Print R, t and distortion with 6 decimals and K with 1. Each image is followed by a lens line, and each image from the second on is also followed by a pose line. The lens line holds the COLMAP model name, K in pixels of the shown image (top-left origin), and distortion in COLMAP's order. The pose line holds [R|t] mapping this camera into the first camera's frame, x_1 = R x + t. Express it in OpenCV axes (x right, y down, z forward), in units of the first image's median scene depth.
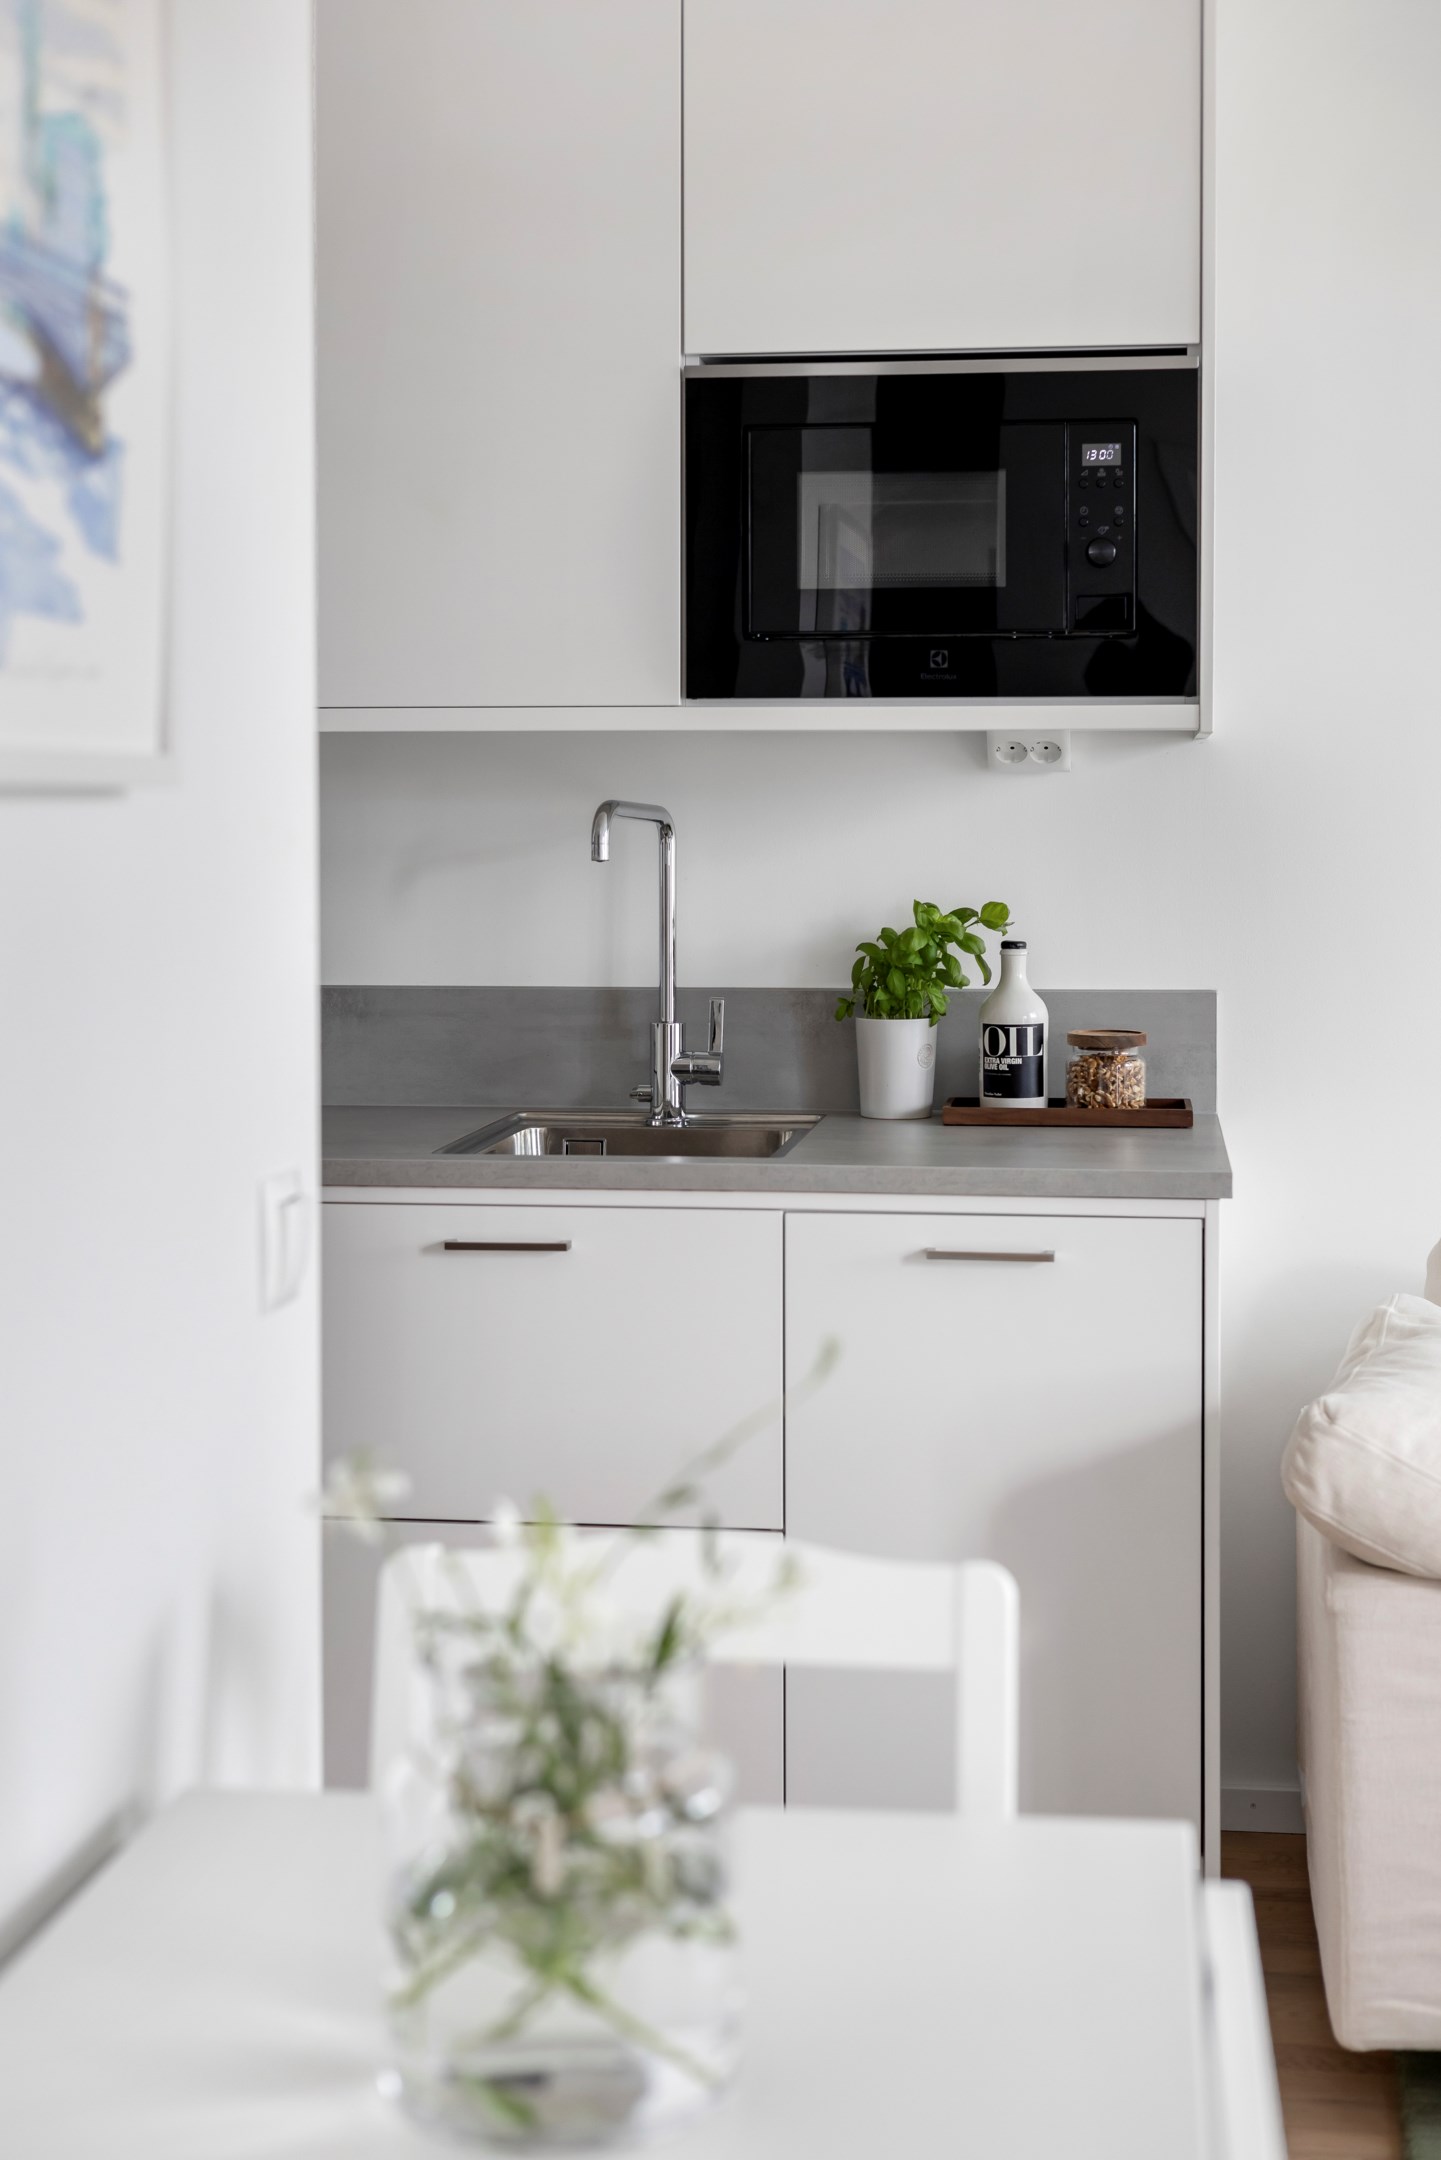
lens RADIAL K [[3069.3, 0, 715.3], [0, 3069.3, 860.3], [0, 0, 1]] dist [-0.003764, -0.015733]
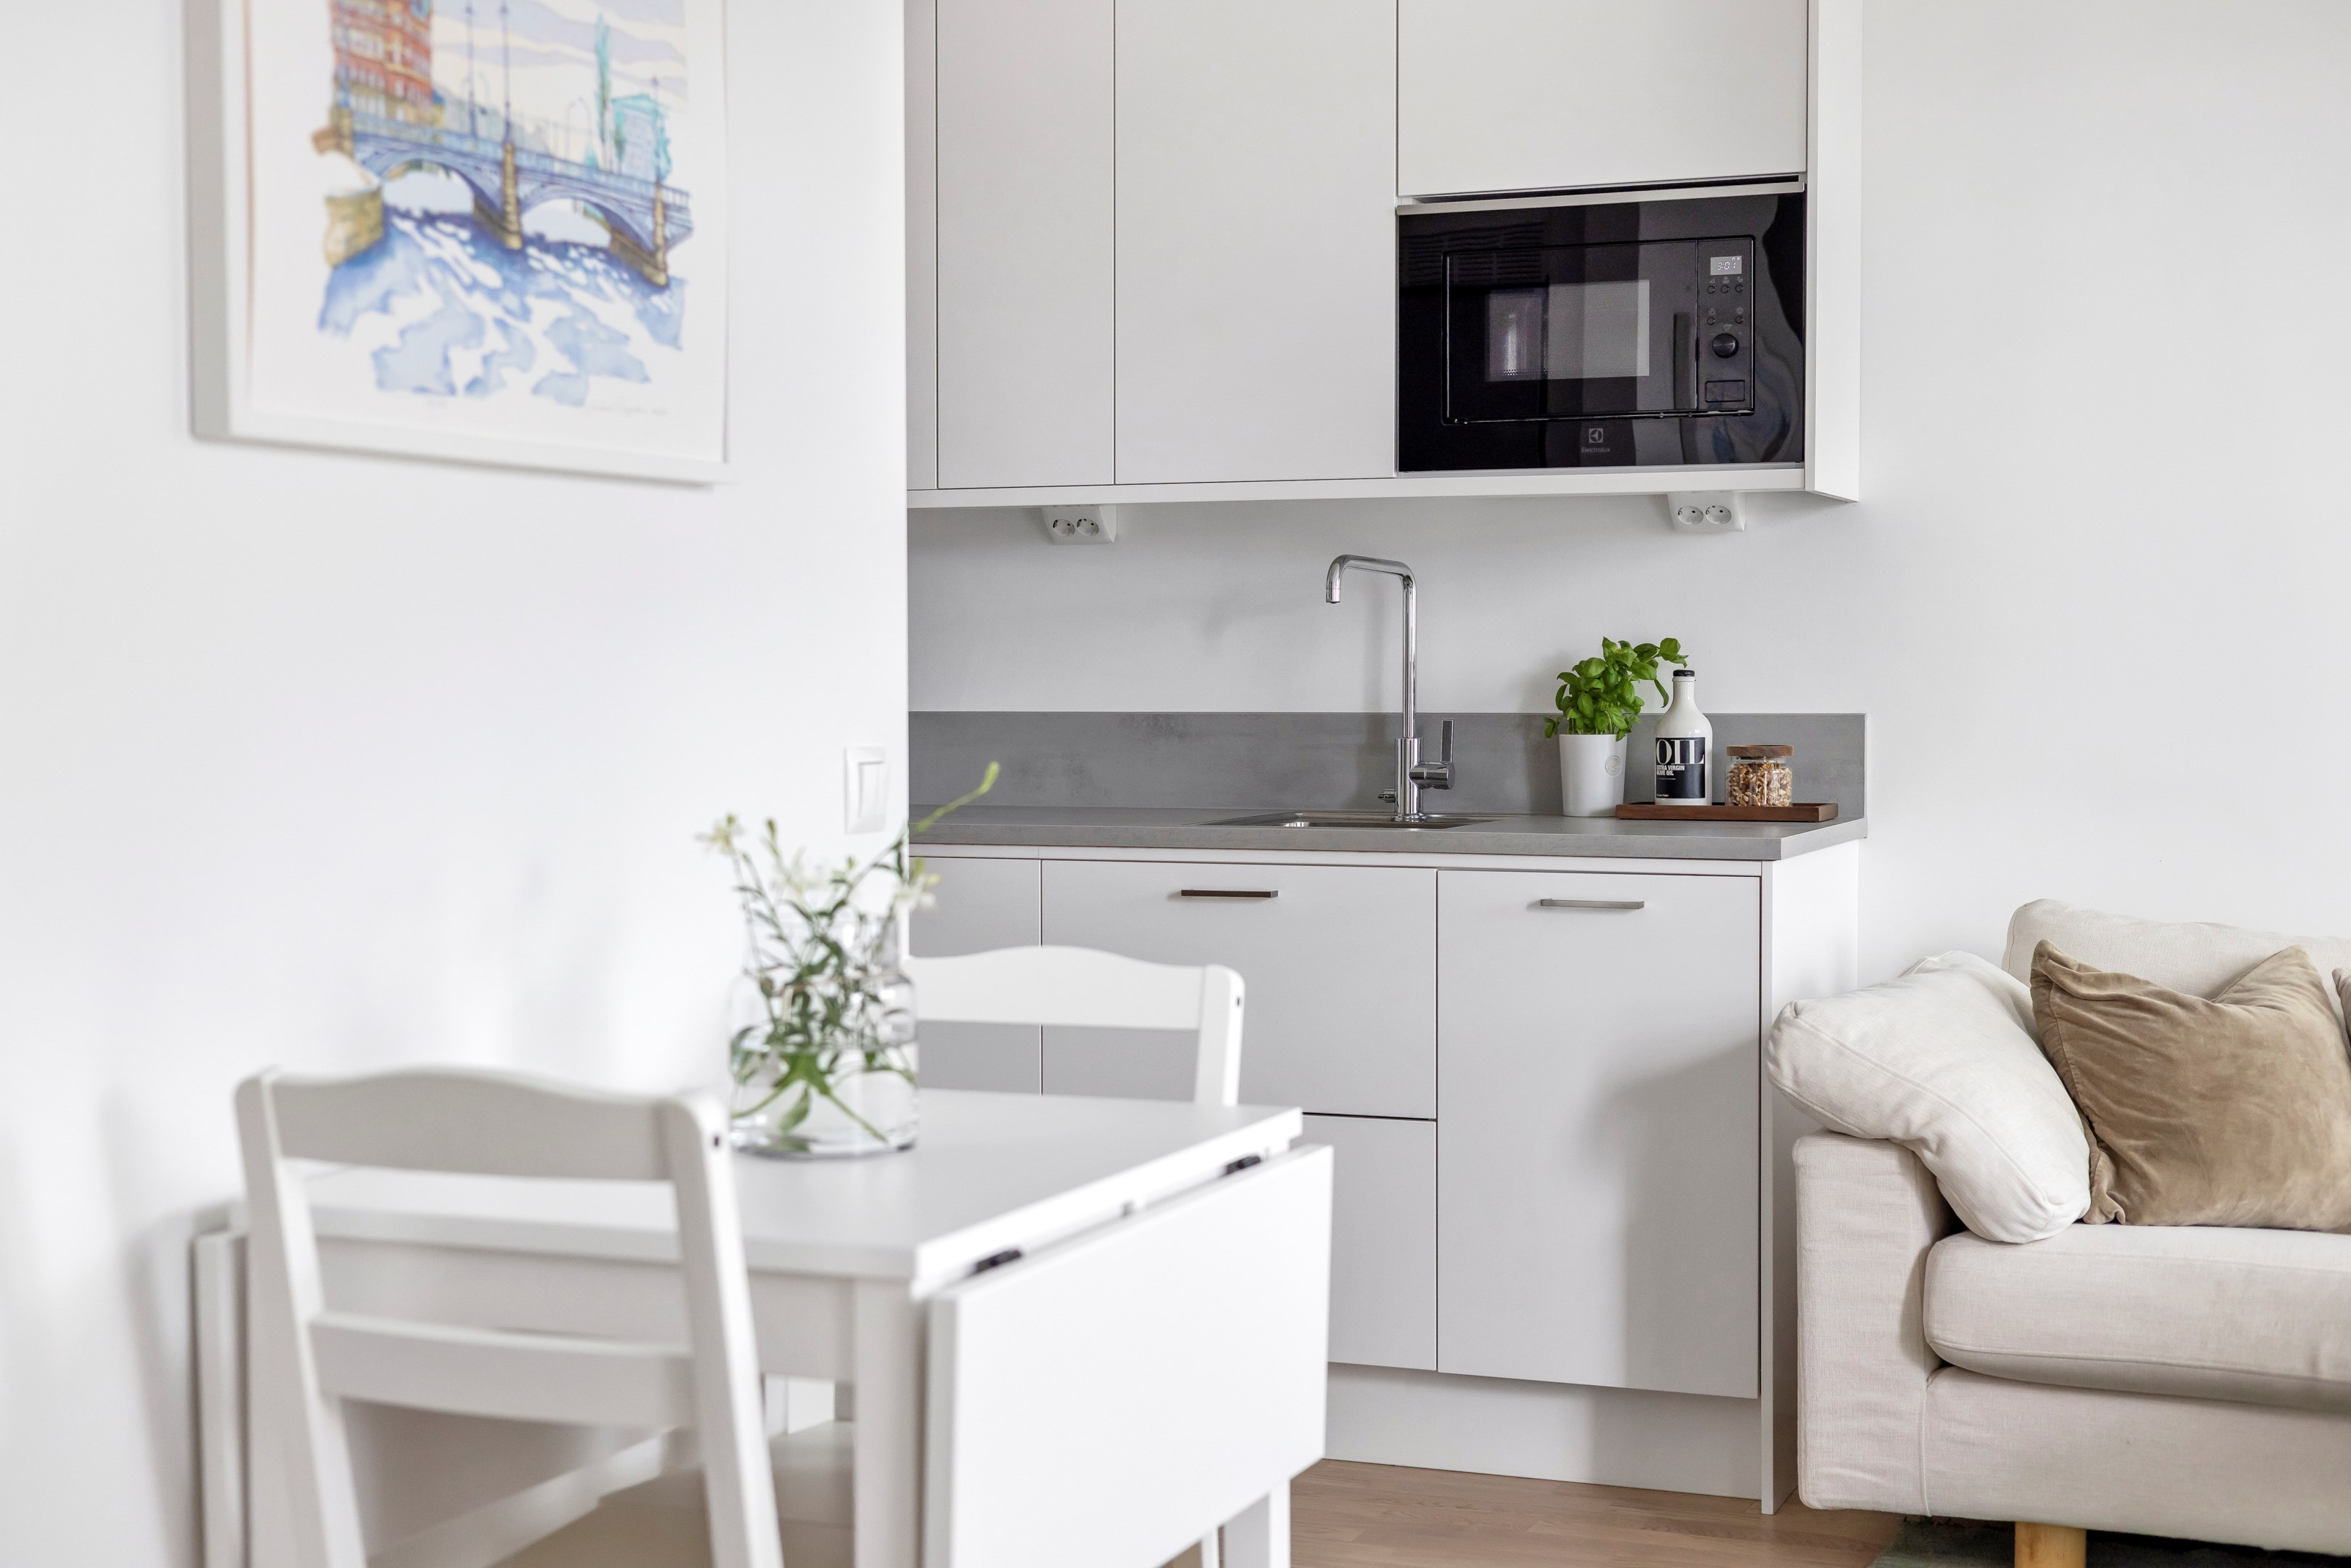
lens RADIAL K [[3295.9, 0, 1170.1], [0, 3295.9, 778.7], [0, 0, 1]] dist [0.018202, 0.052324]
pose [[0.967317, 0.007960, -0.253446, 0.233708], [-0.003756, 0.999847, 0.017070, 0.048129], [0.253543, -0.015560, 0.967199, -0.314586]]
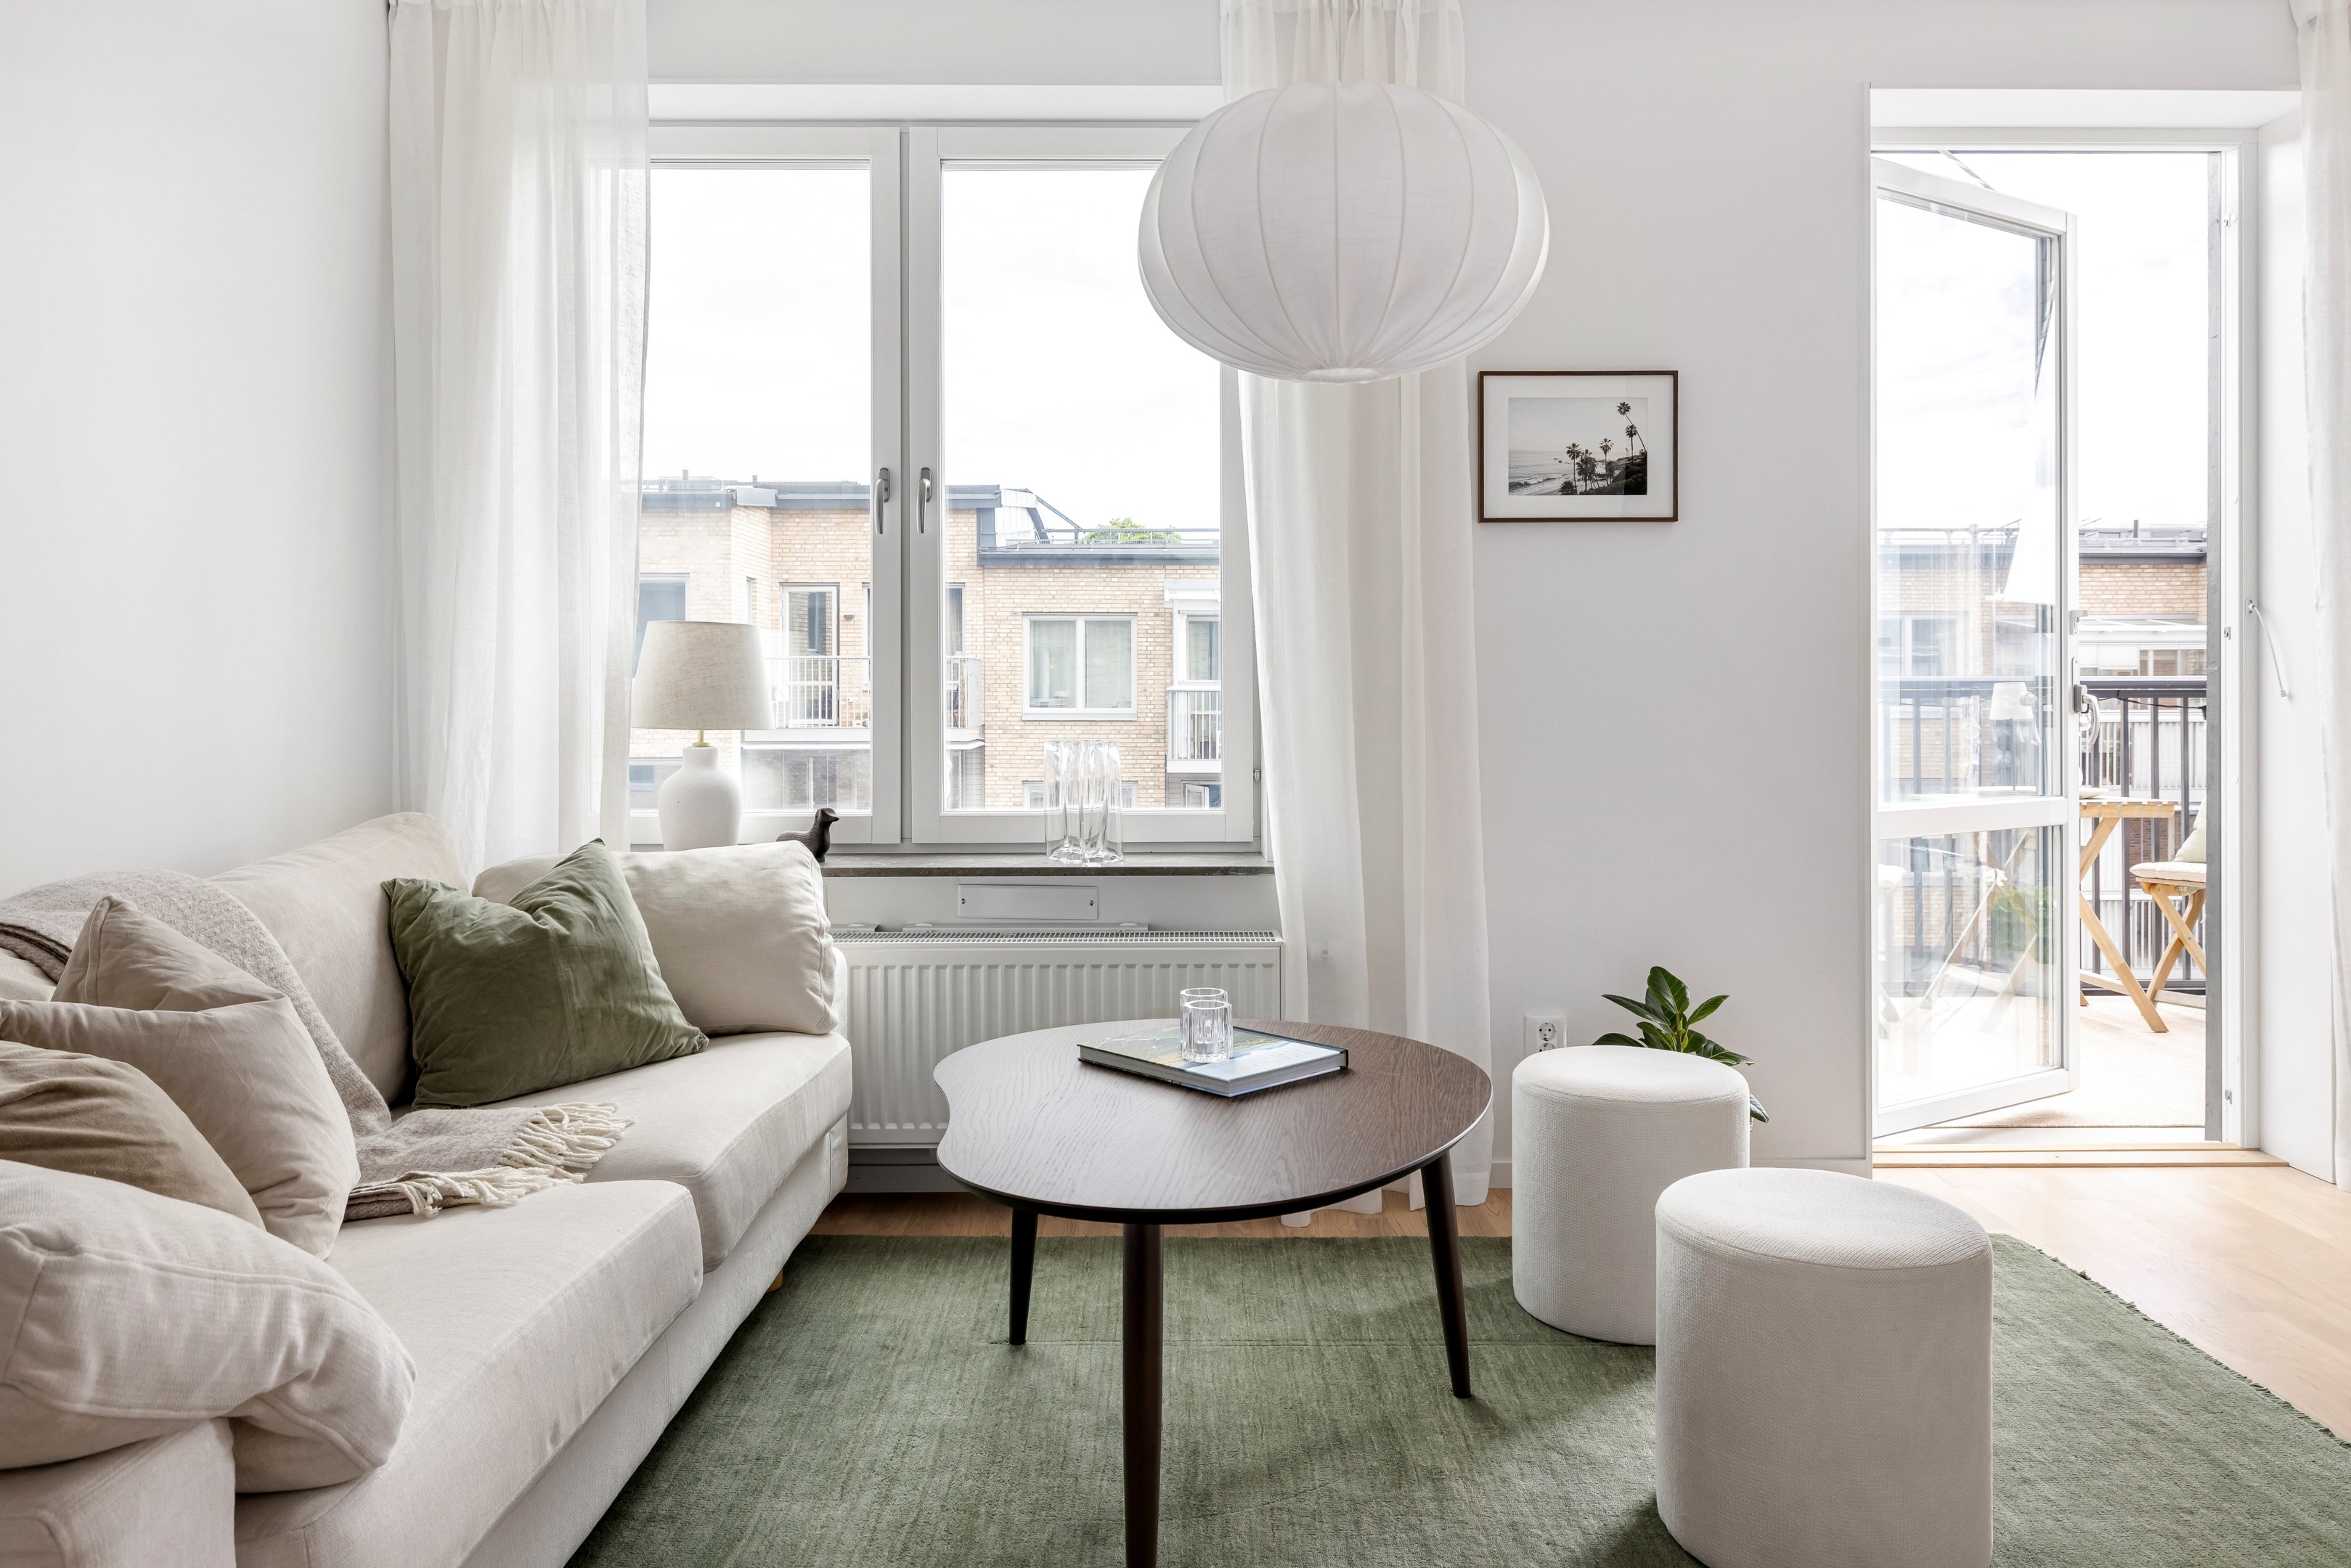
lens RADIAL K [[1621.7, 0, 1192.5], [0, 1621.7, 700.4], [0, 0, 1]] dist [-0.001207, -0.002013]
pose [[-0.140025, -0.004013, 0.990140, -0.121361], [0.019770, 0.999781, 0.006848, 0.058436], [-0.989951, 0.020534, -0.139915, 0.645961]]
